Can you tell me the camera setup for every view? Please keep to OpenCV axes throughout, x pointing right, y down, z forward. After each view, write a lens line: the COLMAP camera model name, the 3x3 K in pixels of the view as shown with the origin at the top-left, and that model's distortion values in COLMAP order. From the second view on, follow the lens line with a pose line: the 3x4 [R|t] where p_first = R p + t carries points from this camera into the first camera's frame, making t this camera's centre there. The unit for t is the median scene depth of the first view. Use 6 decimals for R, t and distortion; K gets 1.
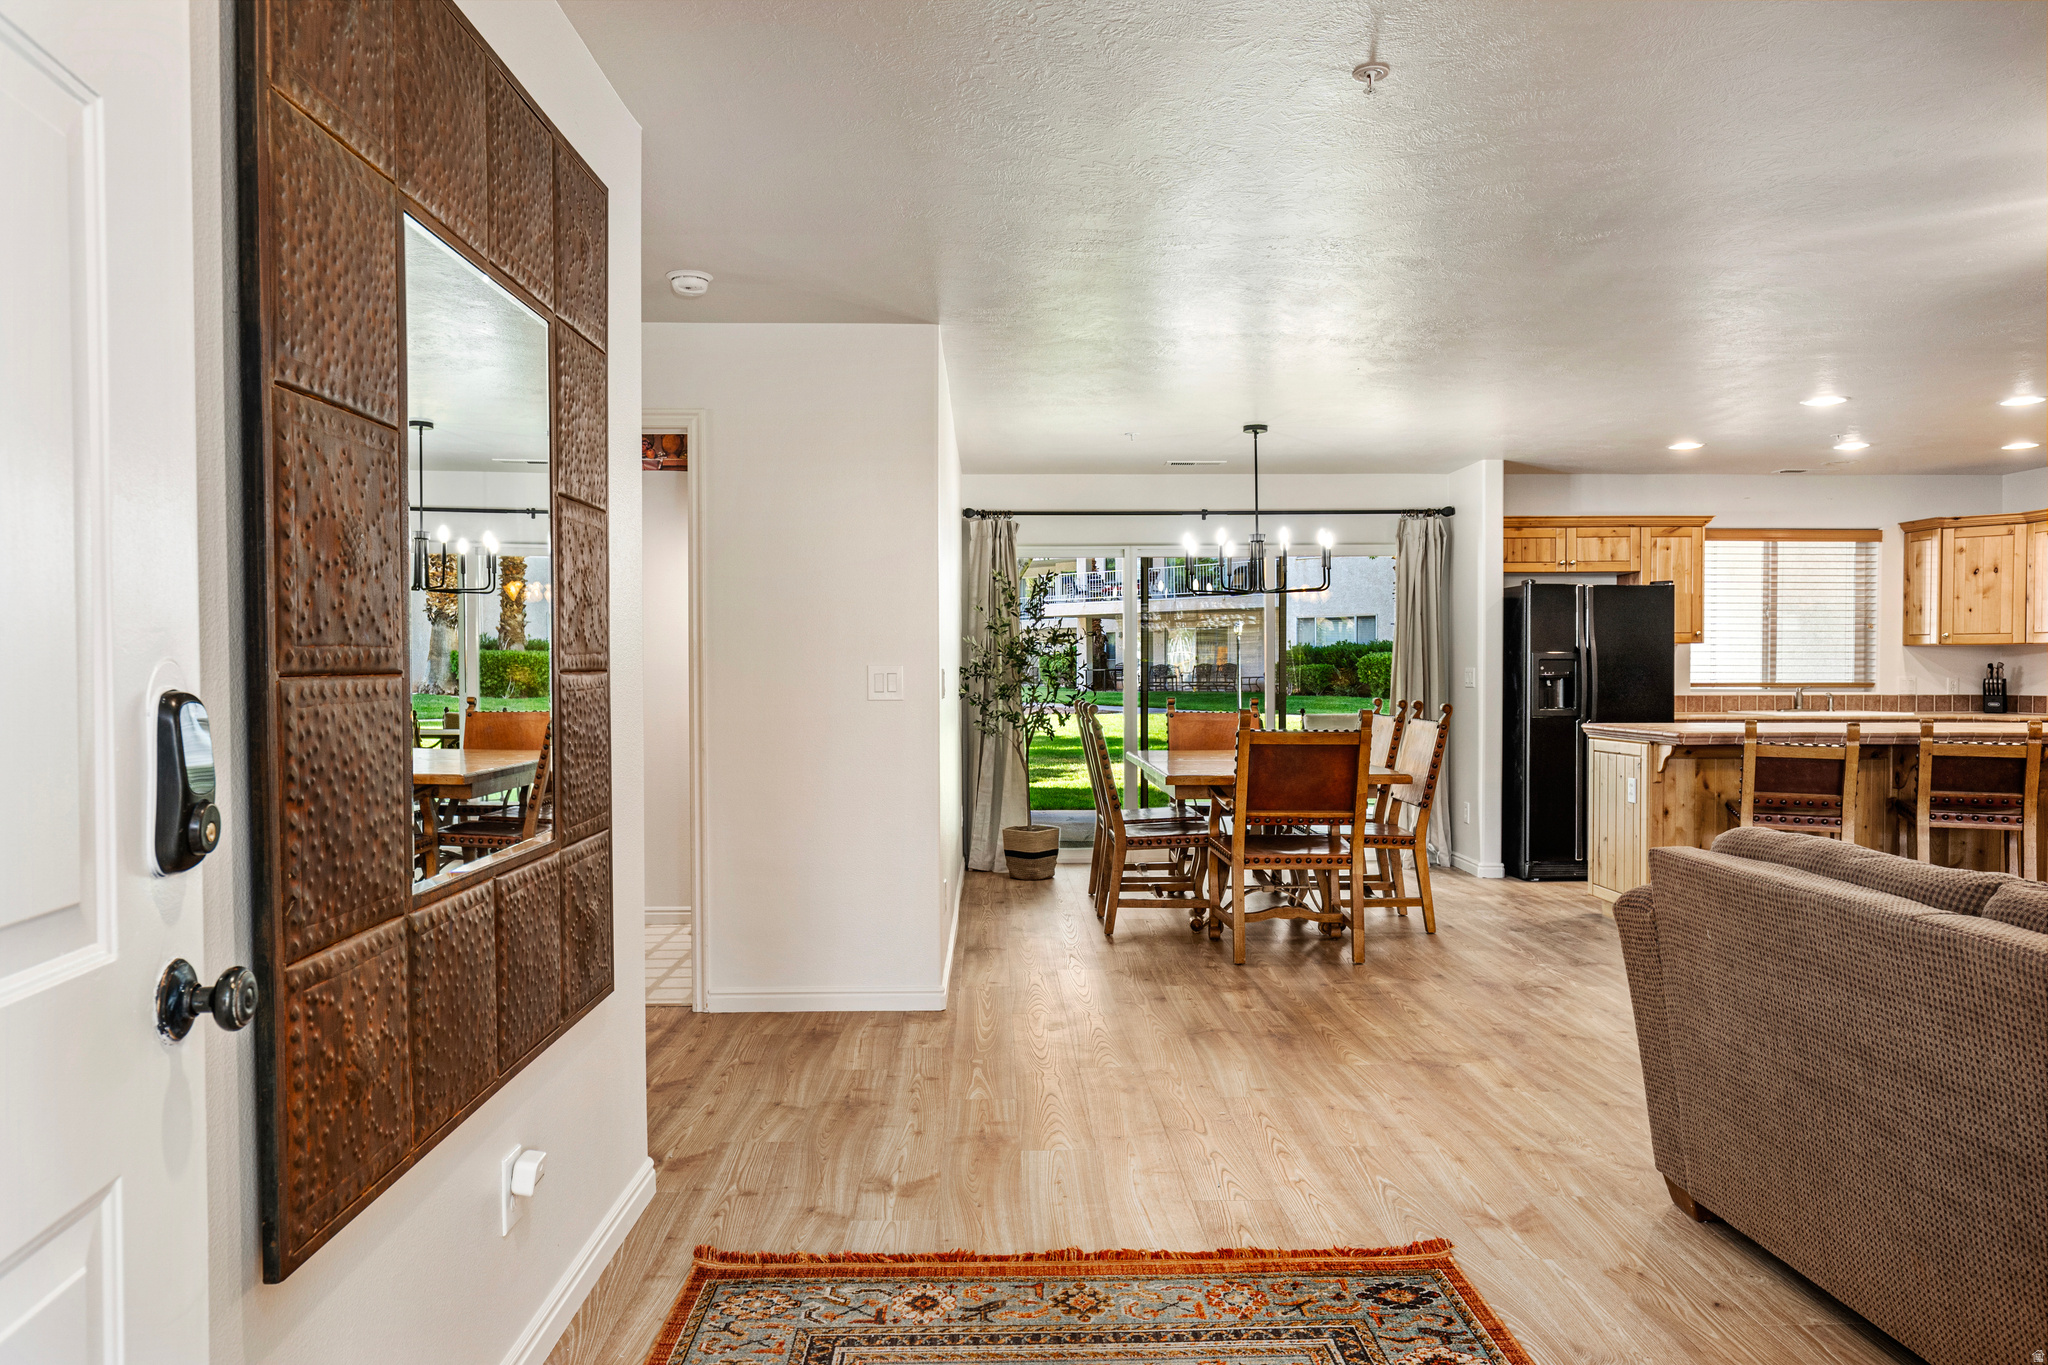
lens RADIAL K [[1365.1, 0, 1016.7], [0, 1365.1, 699.1], [0, 0, 1]] dist [-0.003036, 0.000613]
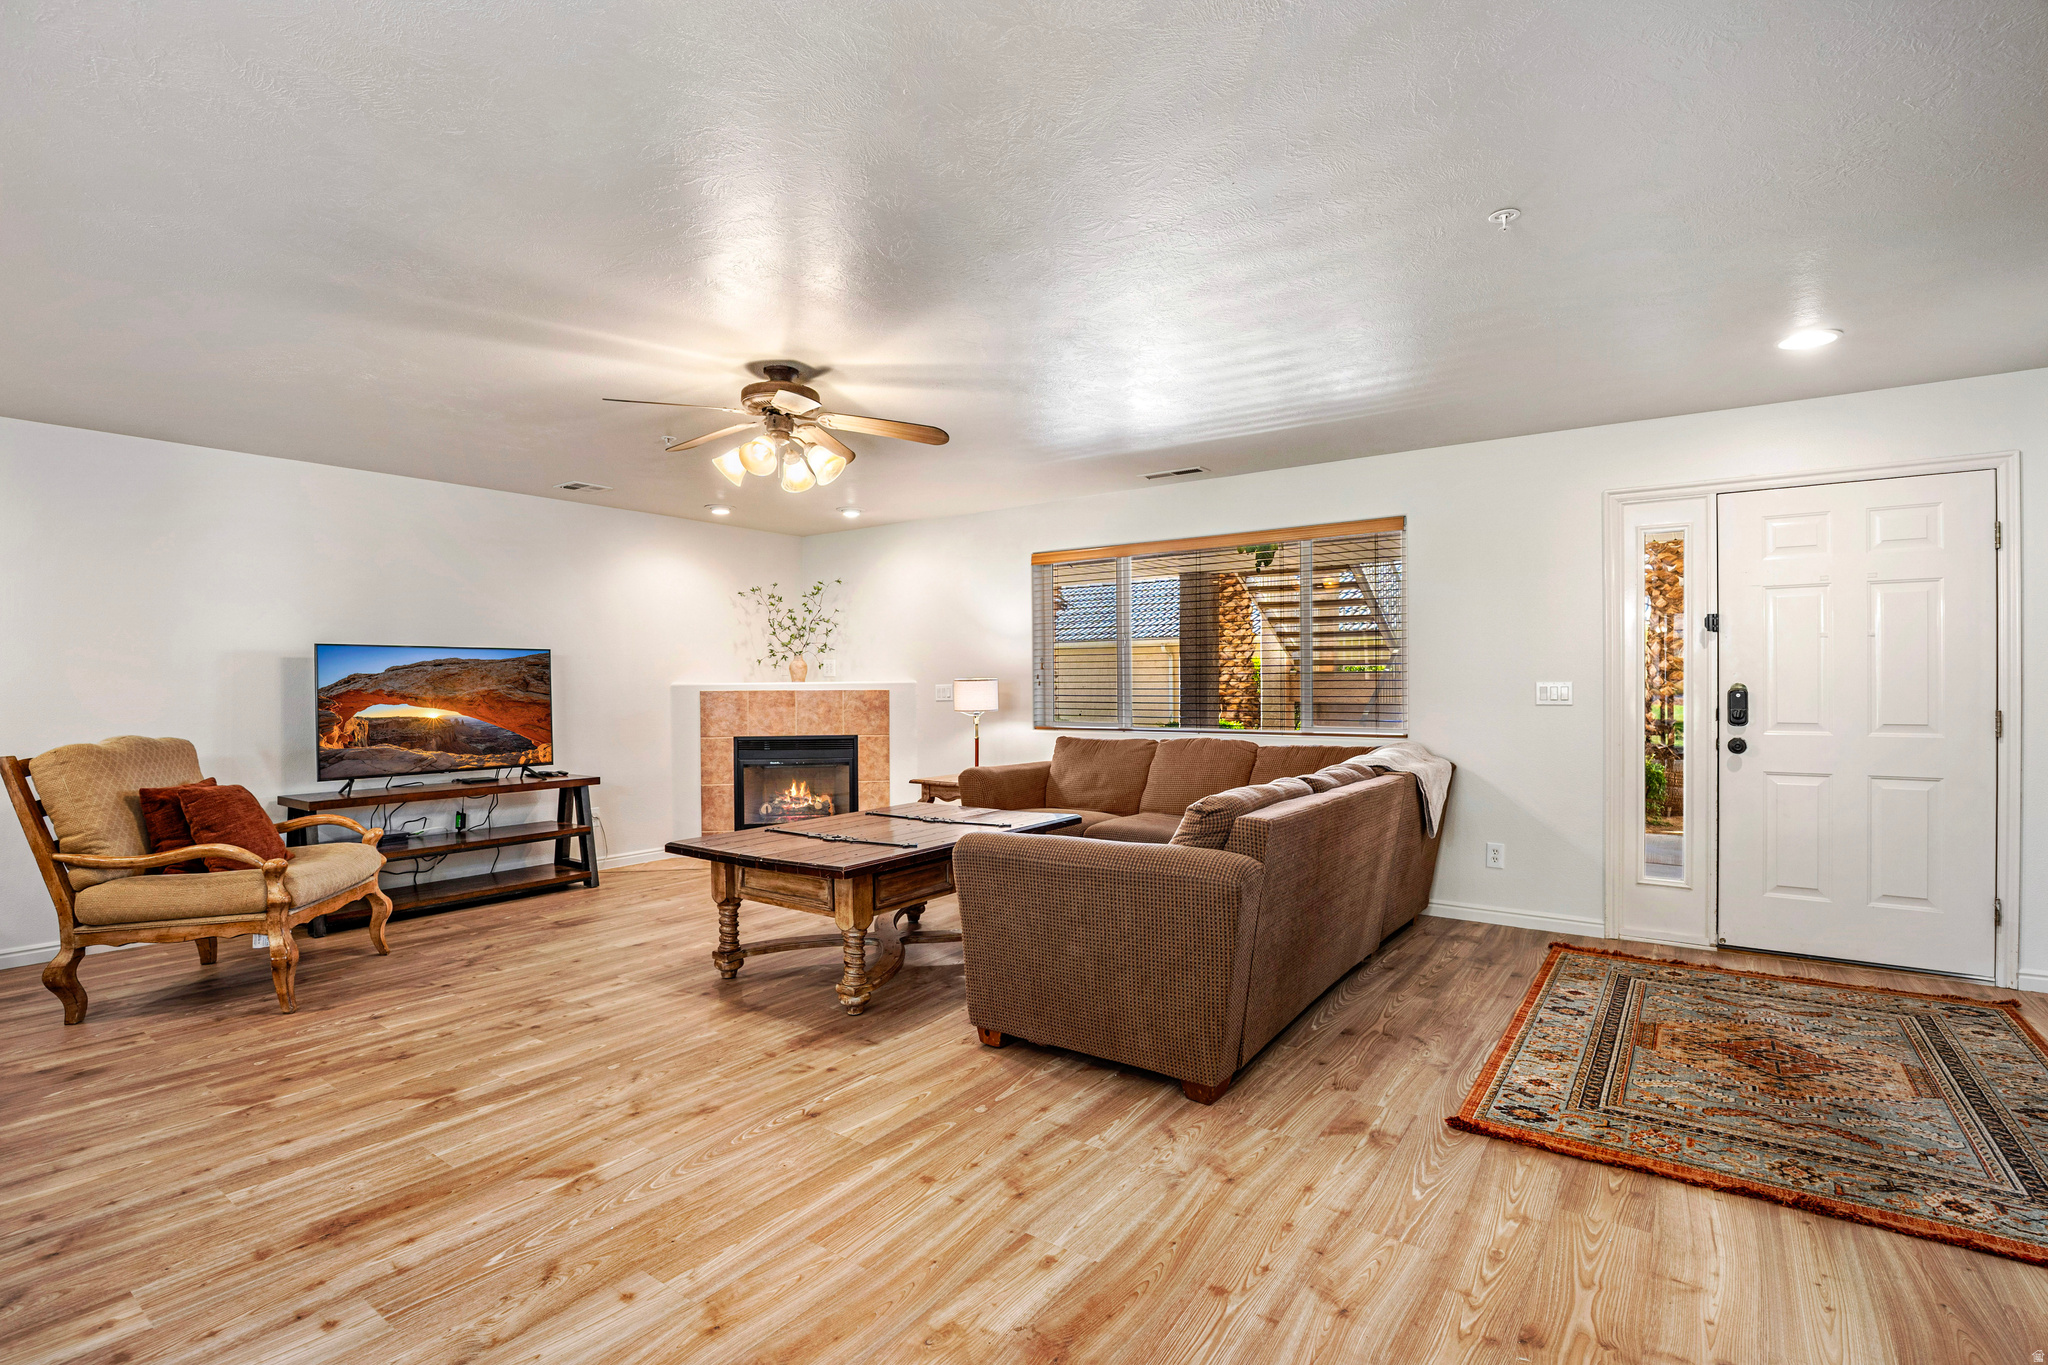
lens RADIAL K [[947.7, 0, 1024.0], [0, 947.7, 682.5], [0, 0, 1]] dist [-0.047176, 0.009358]
pose [[-0.795346, 0.006920, 0.606117, 0.039401], [0.019821, 0.999697, 0.014595, -0.018926], [-0.605832, 0.023622, -0.795242, 0.815666]]
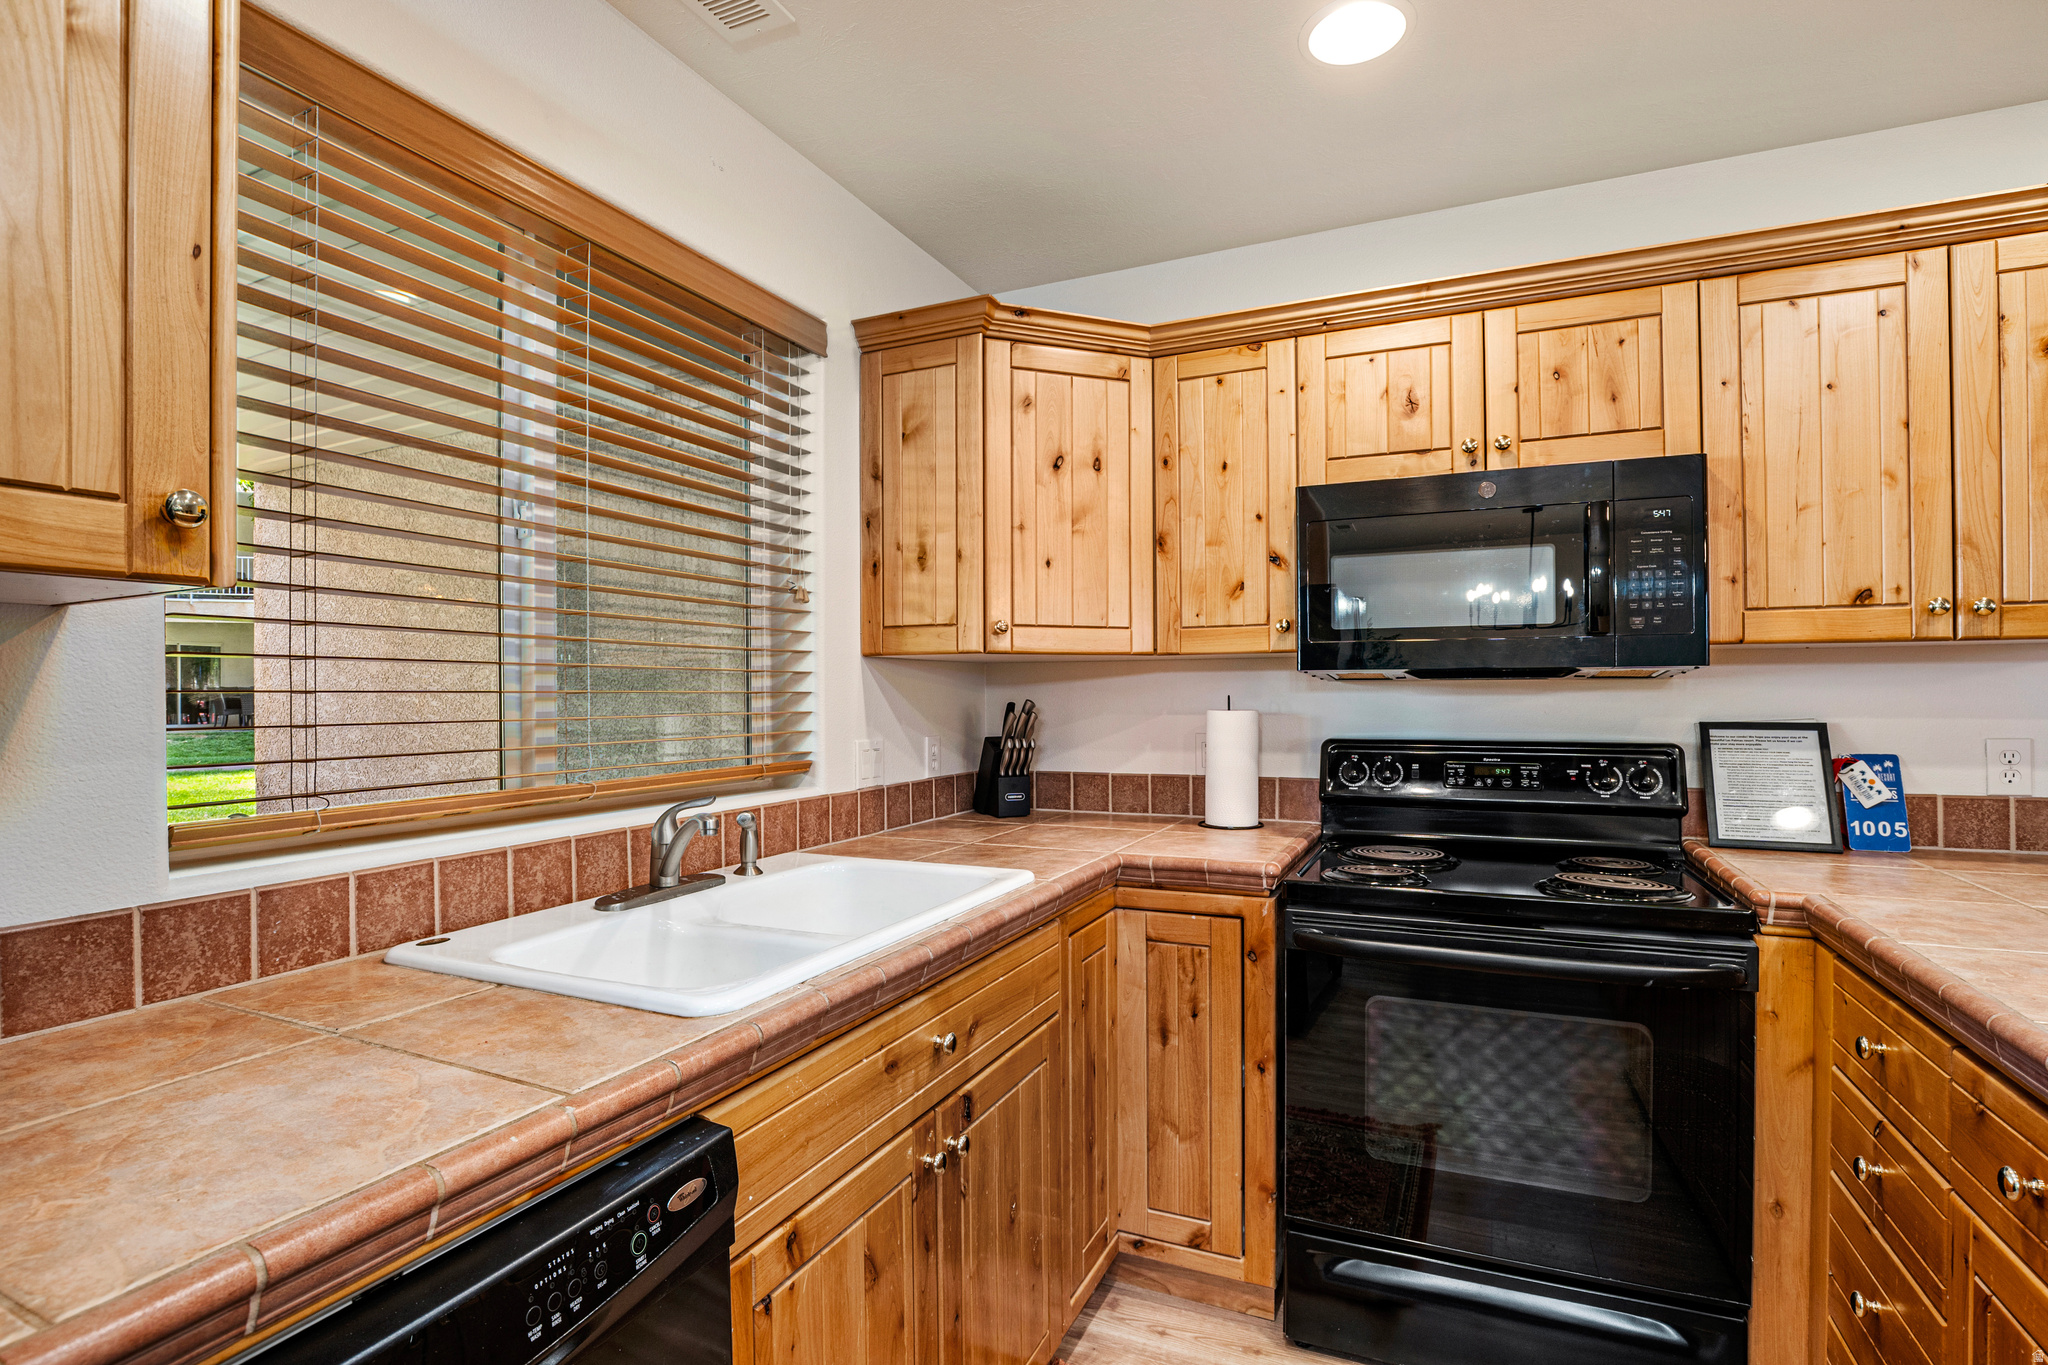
lens RADIAL K [[979.1, 0, 1026.1], [0, 979.1, 693.1], [0, 0, 1]] dist [-0.030041, 0.001395]
pose [[0.435819, -0.004126, 0.900025, 0.542353], [0.024391, 0.999676, -0.007228, -0.032980], [-0.899704, 0.025103, 0.435778, 1.064026]]
